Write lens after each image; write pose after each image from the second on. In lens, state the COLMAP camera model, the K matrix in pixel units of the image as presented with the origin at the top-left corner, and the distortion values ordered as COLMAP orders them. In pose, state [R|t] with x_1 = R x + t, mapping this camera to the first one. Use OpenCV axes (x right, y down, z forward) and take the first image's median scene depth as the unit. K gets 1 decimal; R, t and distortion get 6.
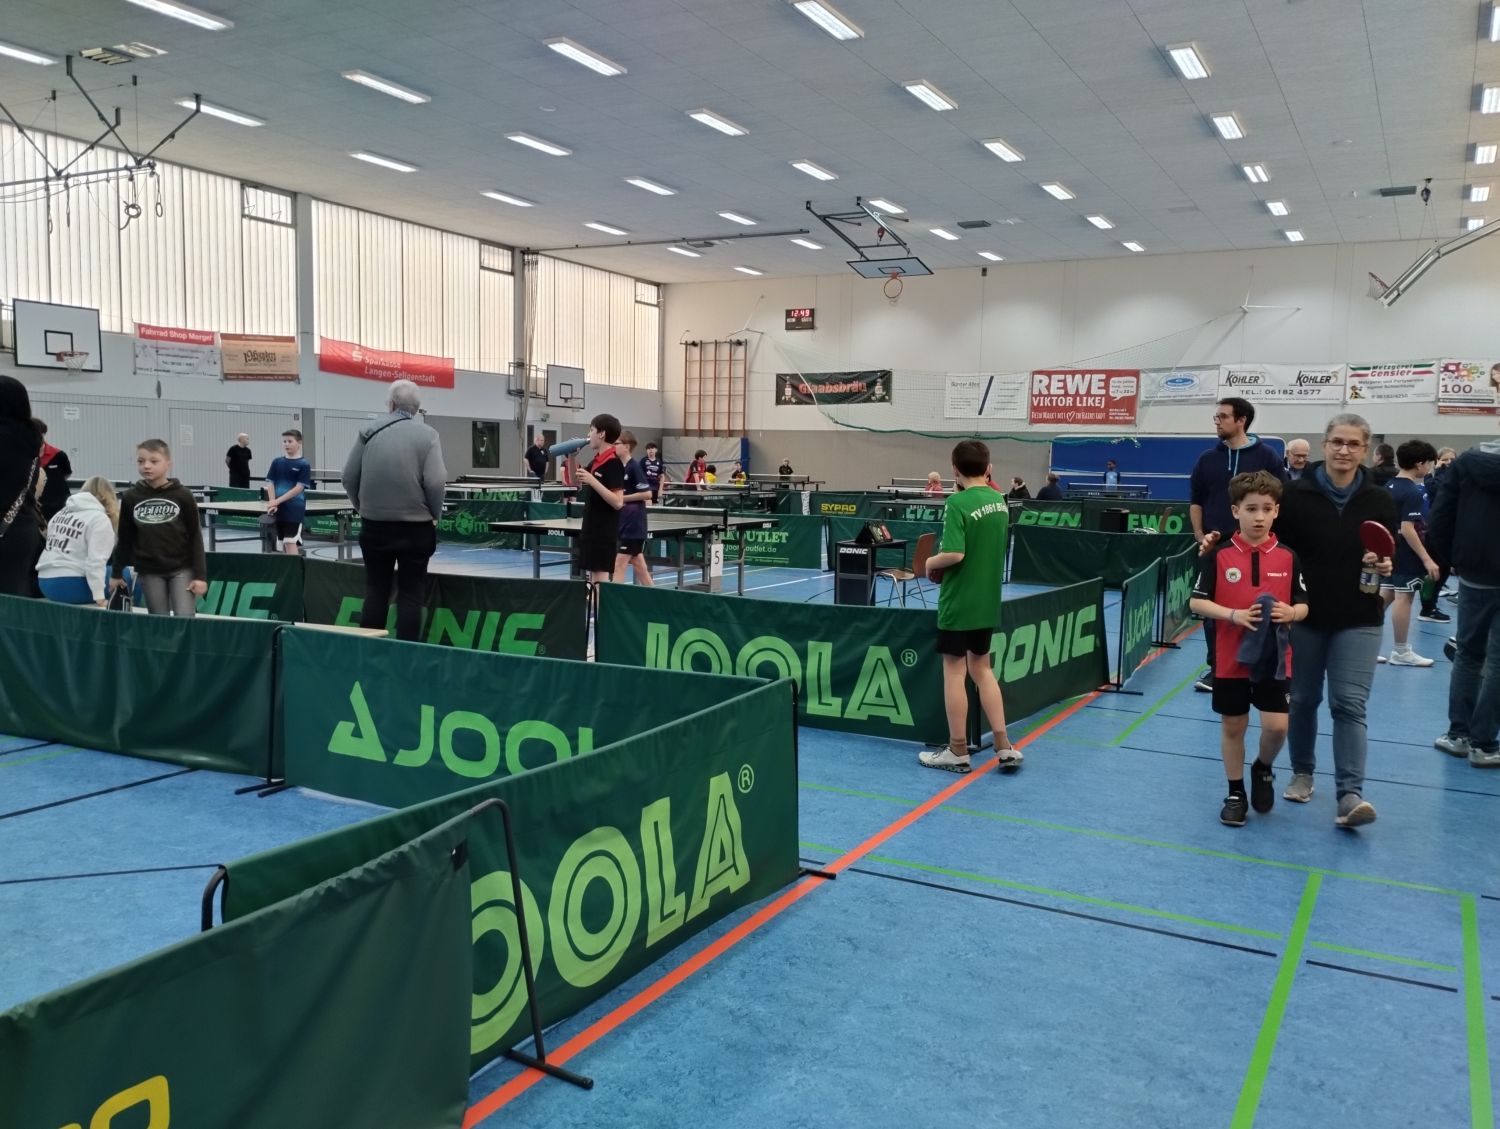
lens RADIAL K [[1243.4, 0, 746.1], [0, 1243.4, 559.0], [0, 0, 1]] dist [0.064779, -0.097403]
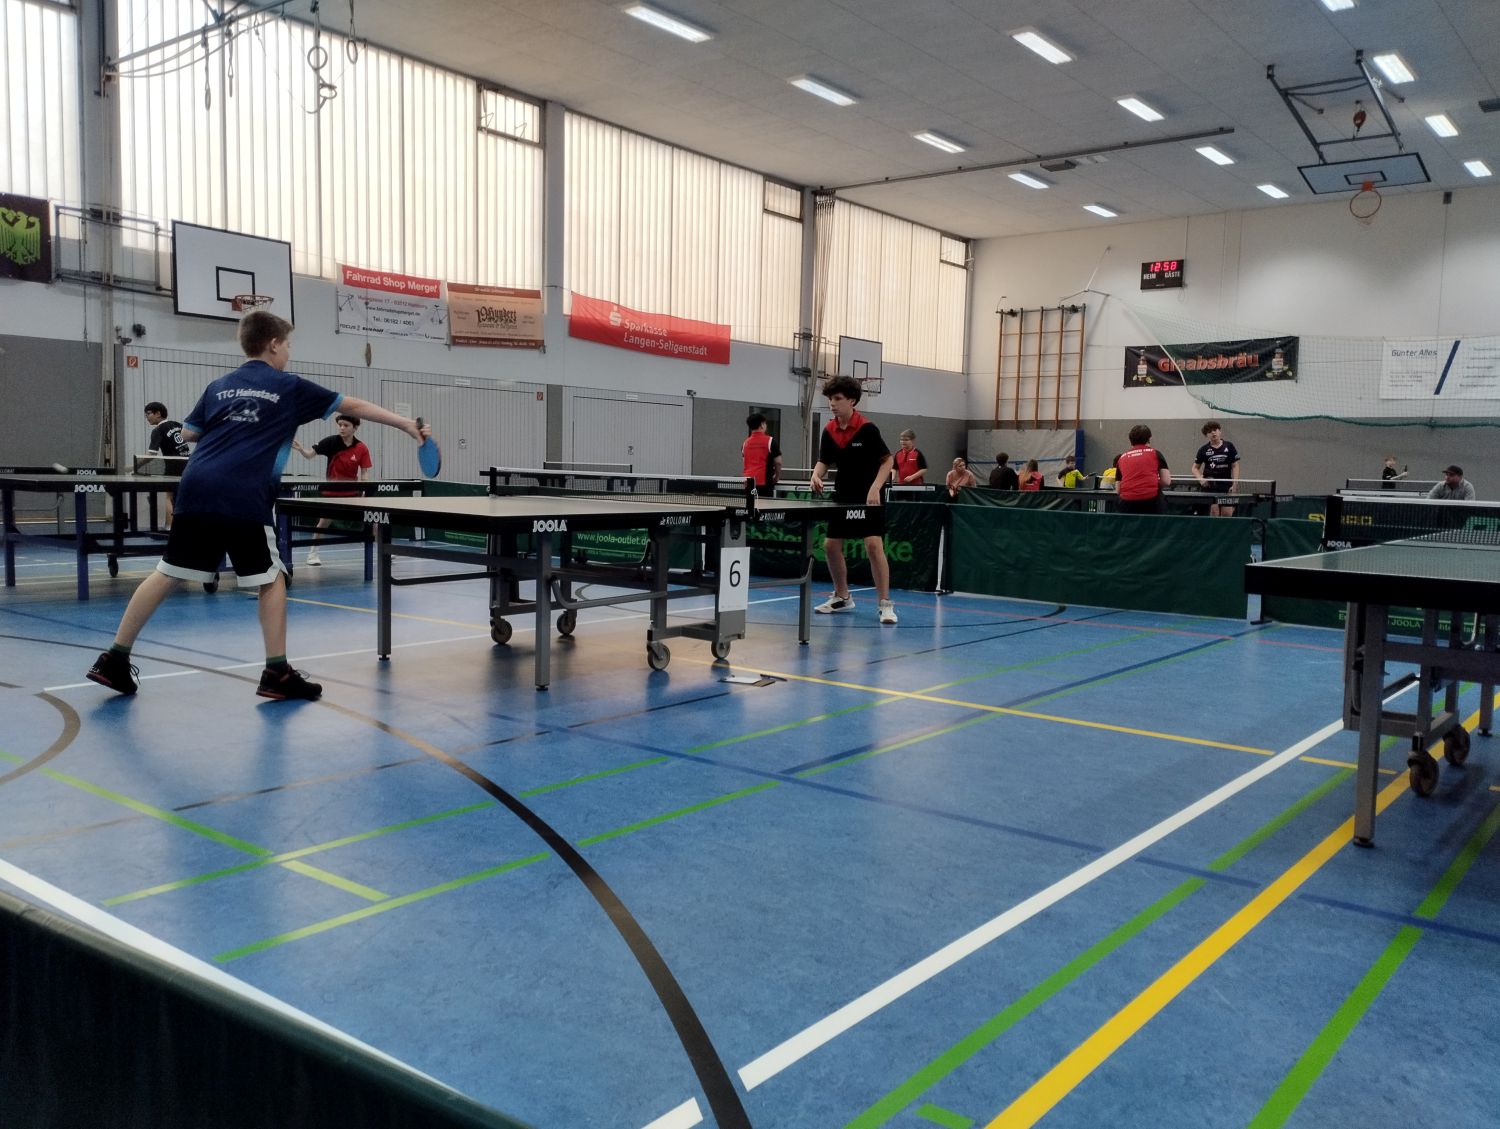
lens RADIAL K [[1243.4, 0, 746.1], [0, 1243.4, 559.0], [0, 0, 1]] dist [0.064779, -0.097403]
pose [[0.985444, 0.015479, -0.169296, -0.096378], [-0.016926, 0.999831, -0.007107, -0.009327], [0.169158, 0.009869, 0.985540, 0.250143]]
